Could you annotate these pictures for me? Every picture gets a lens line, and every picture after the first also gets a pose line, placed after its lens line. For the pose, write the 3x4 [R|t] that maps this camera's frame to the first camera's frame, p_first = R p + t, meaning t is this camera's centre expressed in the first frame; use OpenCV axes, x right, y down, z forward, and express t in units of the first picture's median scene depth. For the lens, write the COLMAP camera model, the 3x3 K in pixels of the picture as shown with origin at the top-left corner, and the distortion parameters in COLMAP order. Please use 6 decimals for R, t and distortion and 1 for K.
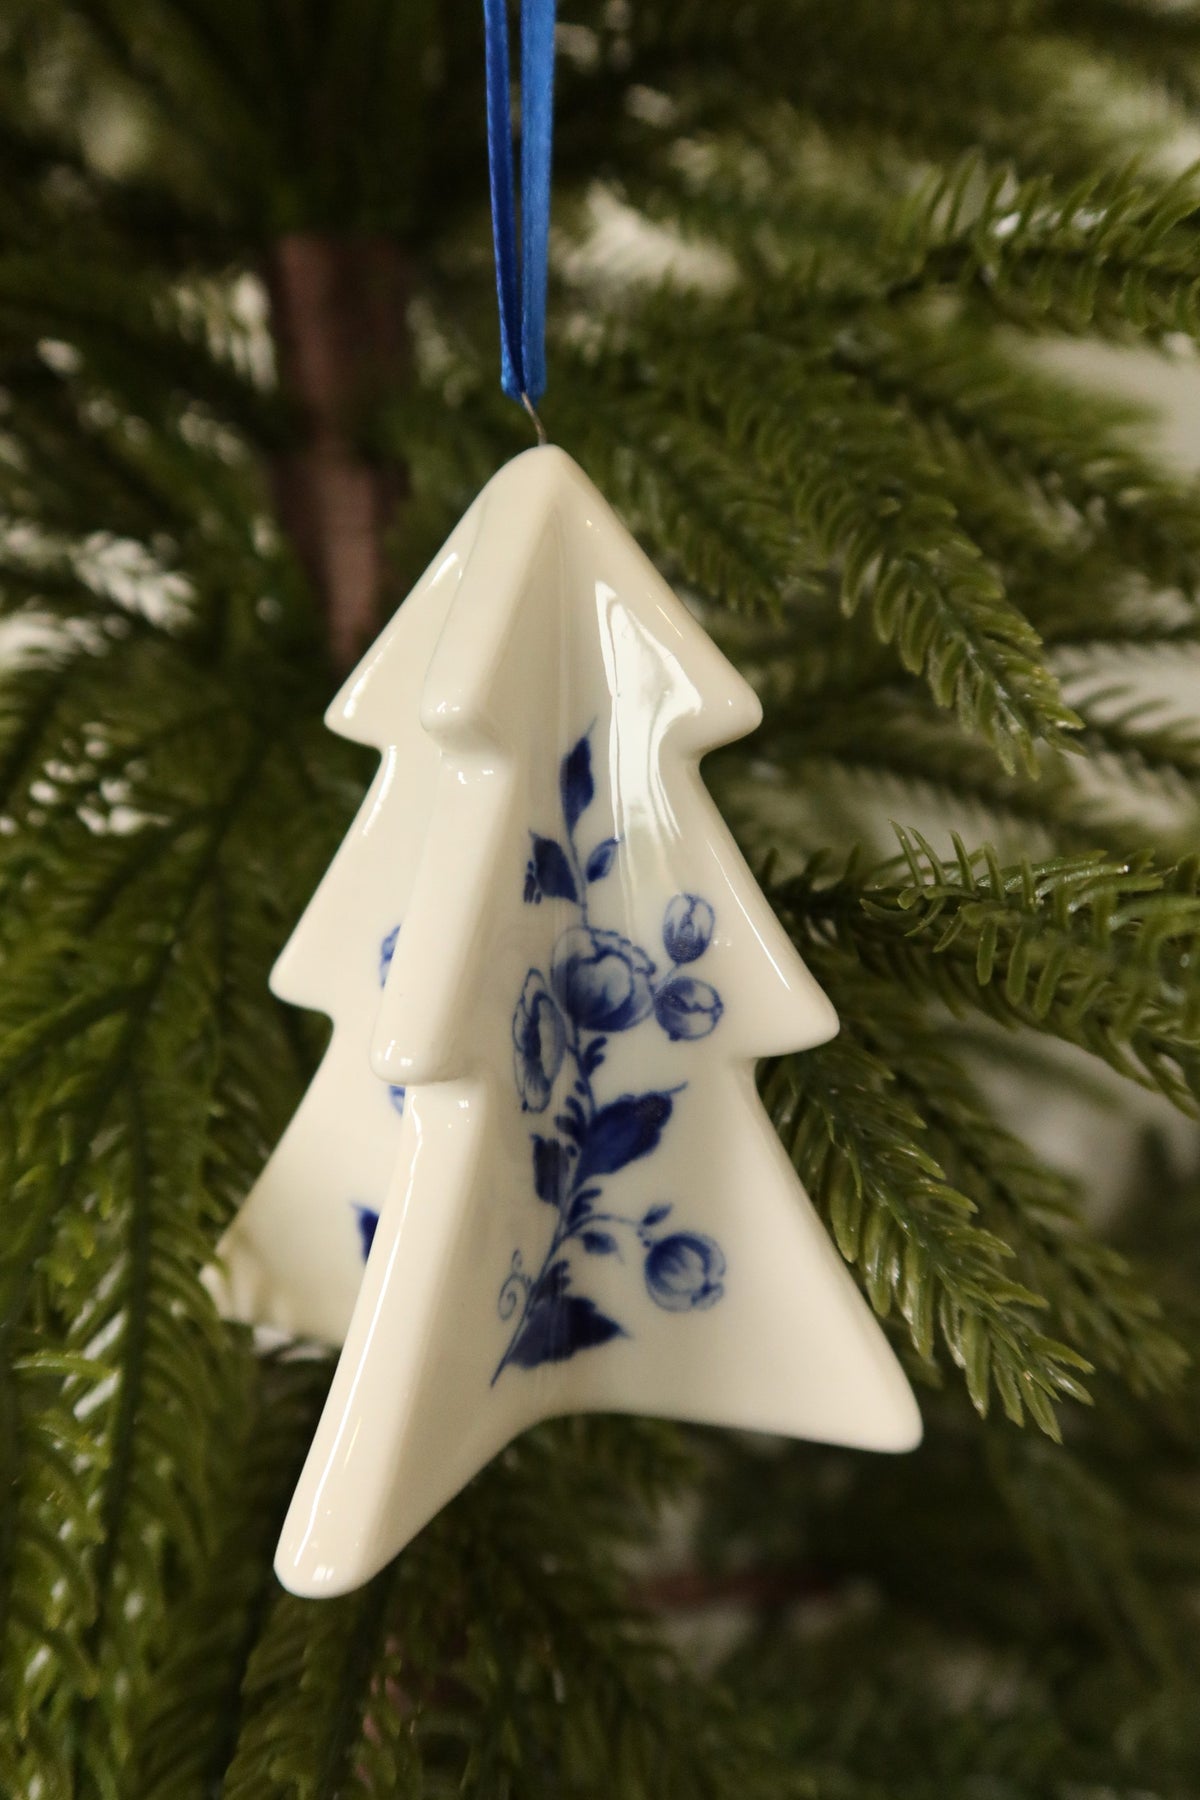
lens RADIAL K [[1269.2, 0, 591.2], [0, 1269.2, 904.2], [0, 0, 1]] dist [0.003917, 0.001212]
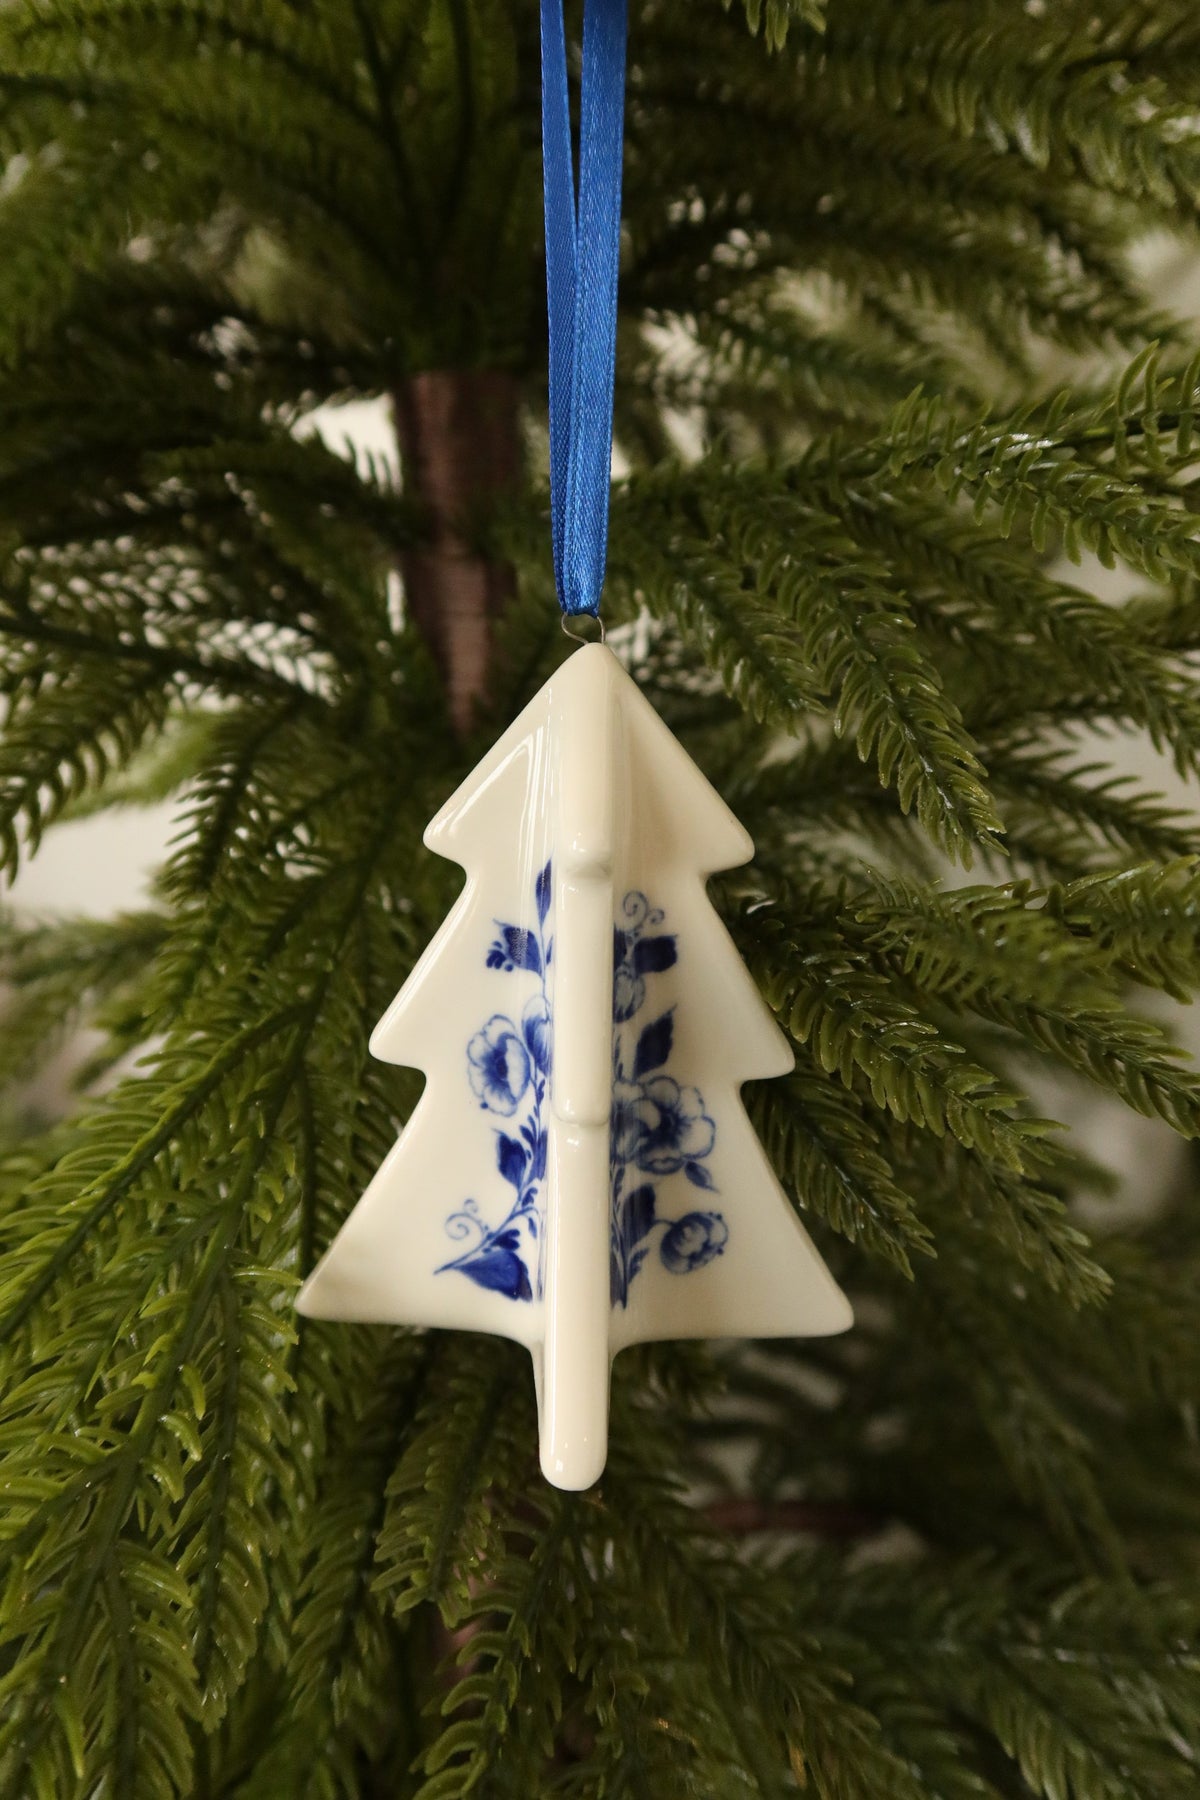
lens RADIAL K [[1269.2, 0, 608.9], [0, 1269.2, 890.4], [0, 0, 1]] dist [0.003917, 0.001212]
pose [[0.997346, 0.015740, -0.071082, 0.056142], [-0.014854, 0.999805, 0.012976, -0.077655], [0.071272, -0.011886, 0.997386, -0.313249]]
